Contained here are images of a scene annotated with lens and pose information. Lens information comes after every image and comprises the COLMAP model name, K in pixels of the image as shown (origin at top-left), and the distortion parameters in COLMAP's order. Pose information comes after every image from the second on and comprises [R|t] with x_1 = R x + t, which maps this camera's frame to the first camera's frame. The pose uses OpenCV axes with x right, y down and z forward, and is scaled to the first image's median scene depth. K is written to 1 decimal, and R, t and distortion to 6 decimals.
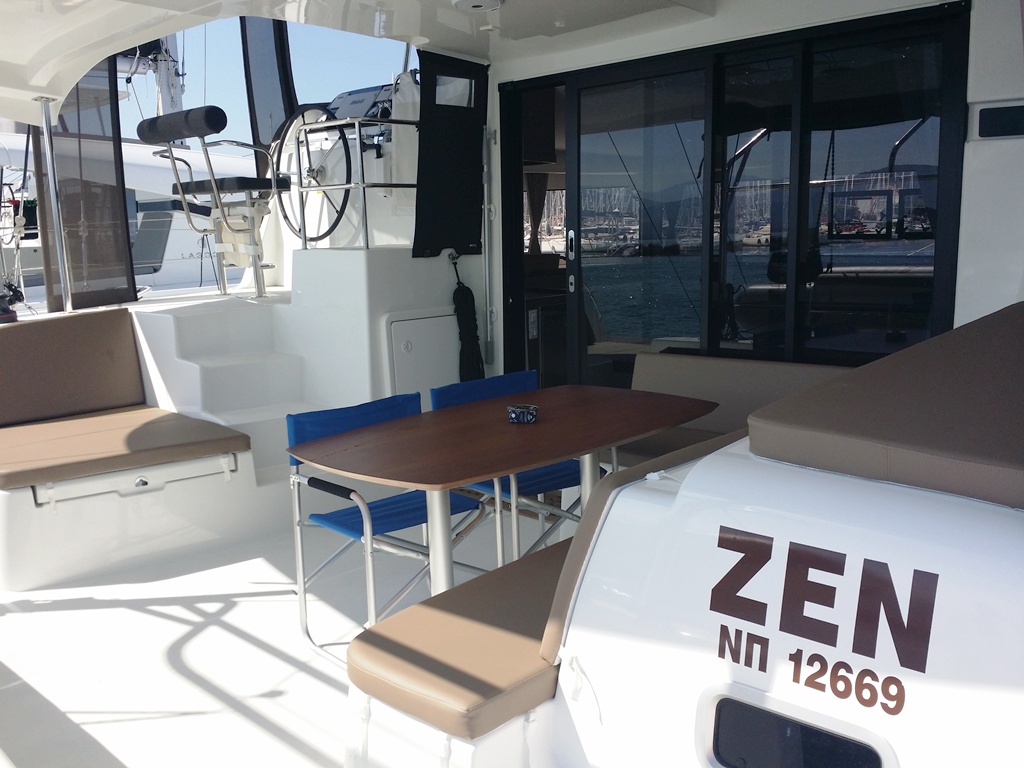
lens RADIAL K [[915.0, 0, 513.1], [0, 915.0, 384.1], [0, 0, 1]] dist [0.000631, -0.015200]
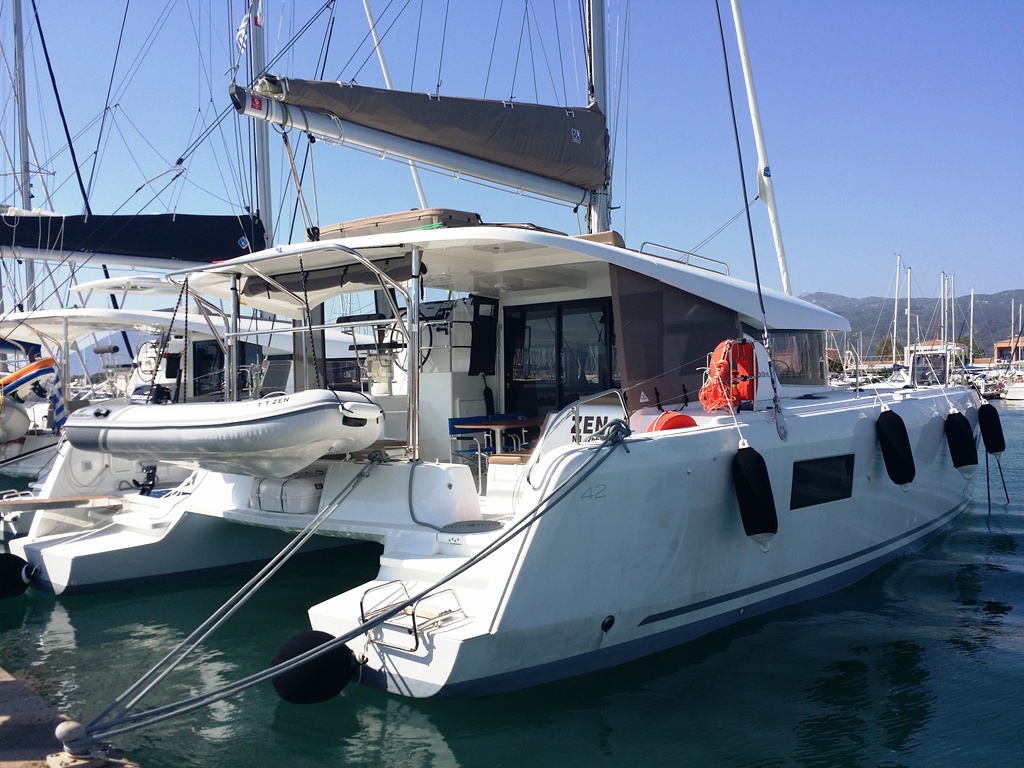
lens RADIAL K [[915.0, 0, 512.4], [0, 915.0, 384.8], [0, 0, 1]] dist [0.000631, -0.015200]
pose [[0.997902, -0.001756, 0.064713, -0.153155], [0.012441, 0.986202, -0.165080, 0.294041], [-0.063530, 0.165539, 0.984155, -1.424865]]
